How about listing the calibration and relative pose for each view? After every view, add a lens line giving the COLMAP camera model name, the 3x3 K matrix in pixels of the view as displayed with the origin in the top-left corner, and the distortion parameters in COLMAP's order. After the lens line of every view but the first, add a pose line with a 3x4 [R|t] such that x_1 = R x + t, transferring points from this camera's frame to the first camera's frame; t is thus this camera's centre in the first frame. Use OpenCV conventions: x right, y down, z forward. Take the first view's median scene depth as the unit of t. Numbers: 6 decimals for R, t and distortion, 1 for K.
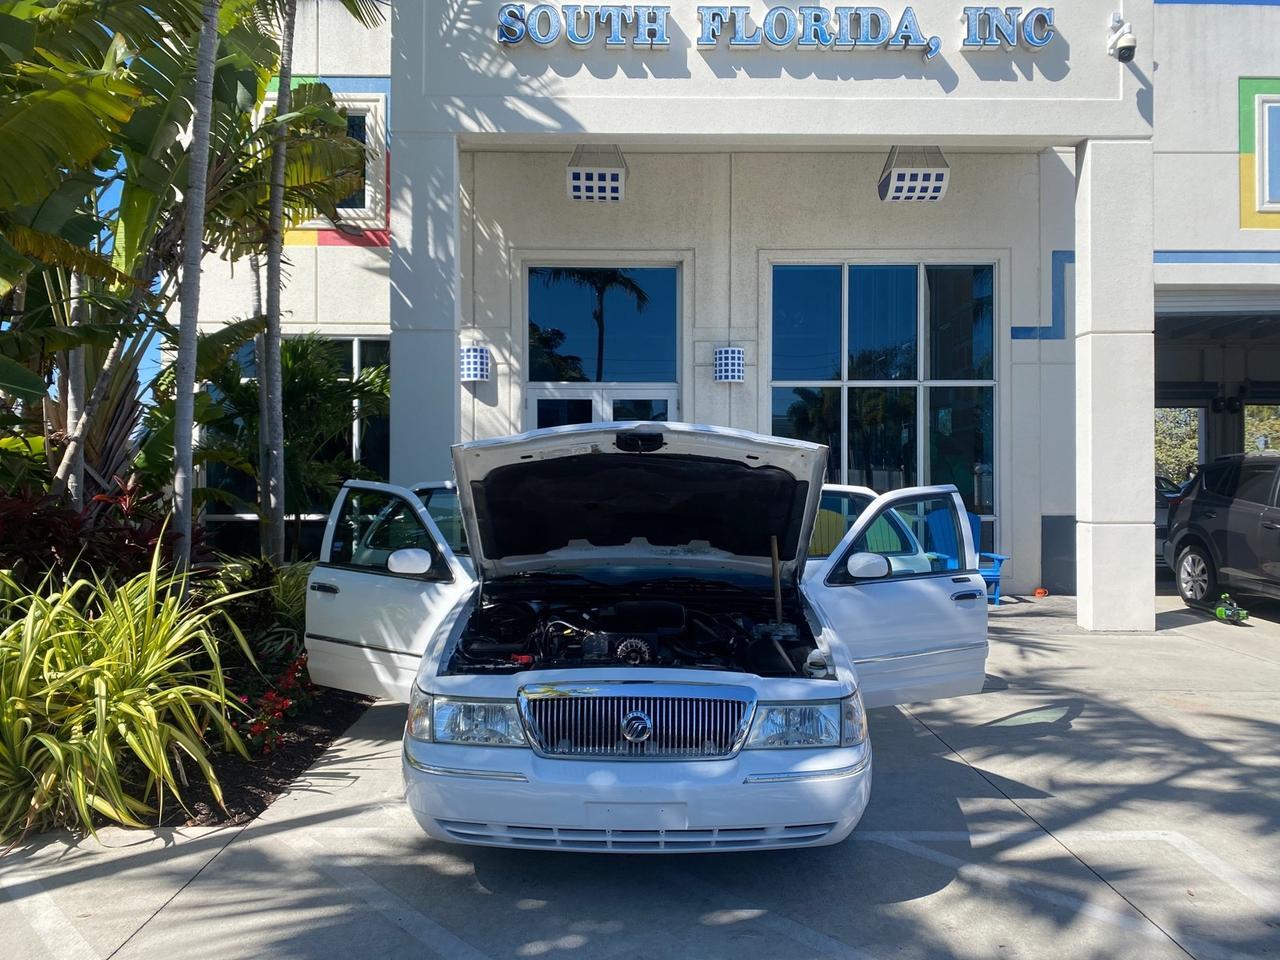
lens RADIAL K [[958.4, 0, 640.0], [0, 958.4, 475.9], [0, 0, 1]] dist [0.010439, -0.005402]
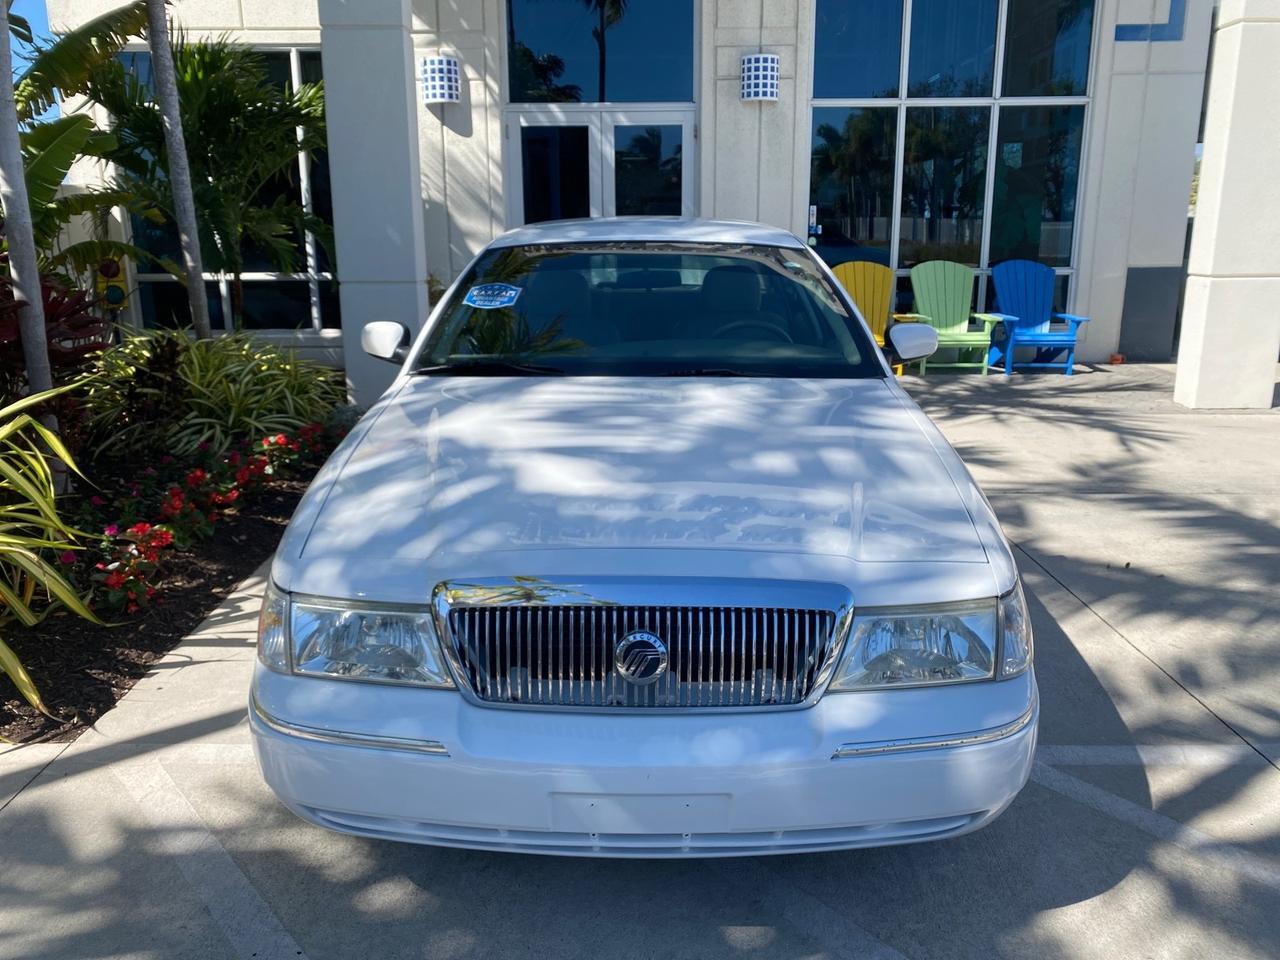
lens RADIAL K [[973.7, 0, 635.3], [0, 973.7, 467.2], [0, 0, 1]] dist [0.000869, 0.001509]
pose [[0.999871, -0.004659, -0.015404, 0.000663], [0.008190, 0.971271, 0.237836, 0.005614], [0.013853, -0.237931, 0.971183, 0.152887]]
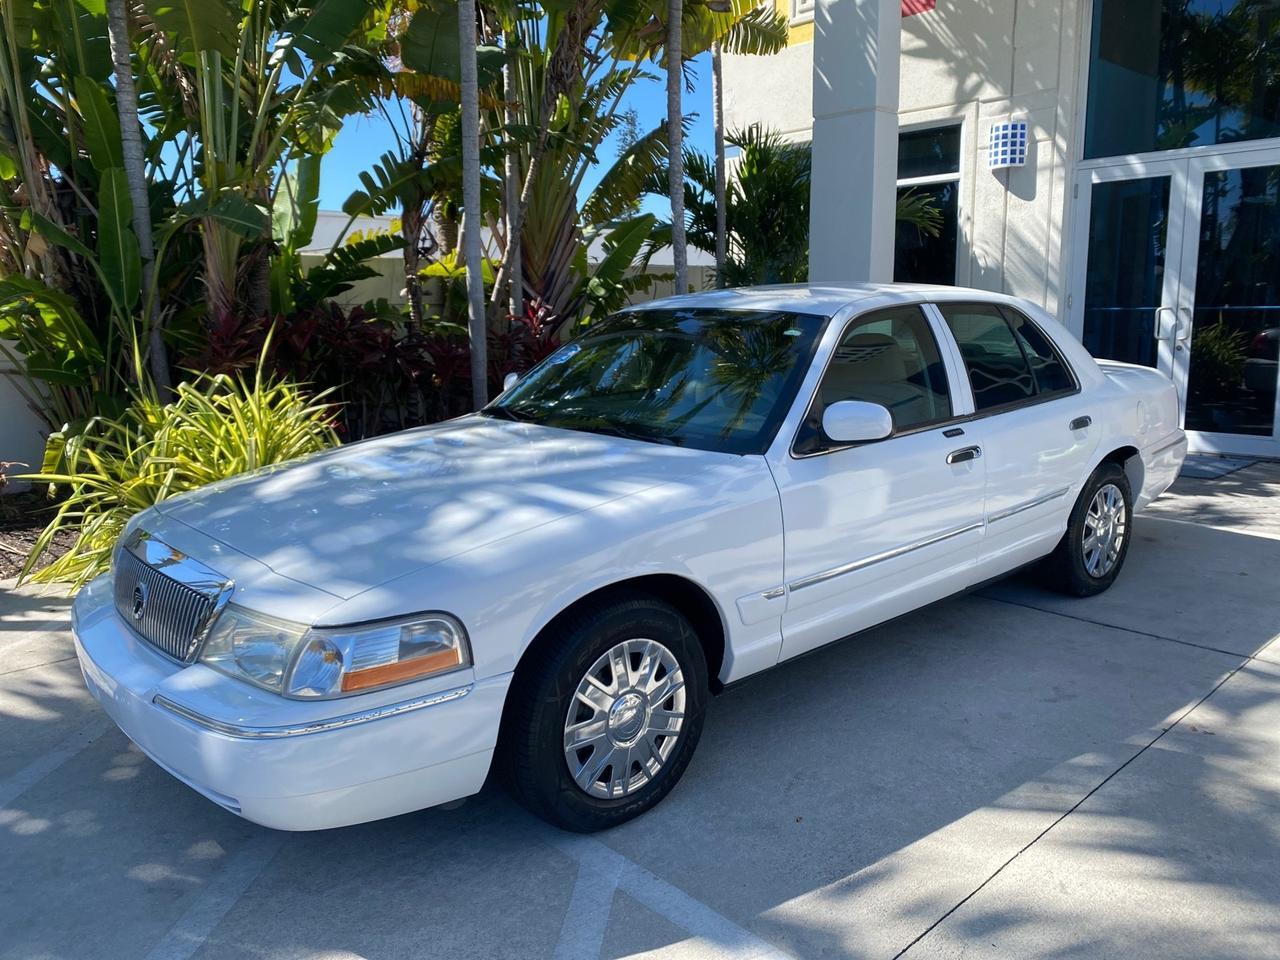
lens RADIAL K [[973.7, 0, 635.3], [0, 973.7, 467.2], [0, 0, 1]] dist [0.000869, 0.001509]
pose [[0.675855, 0.106699, -0.729270, 0.260399], [0.019189, 0.986583, 0.162130, 0.008842], [0.736785, -0.123570, 0.664740, 0.239969]]
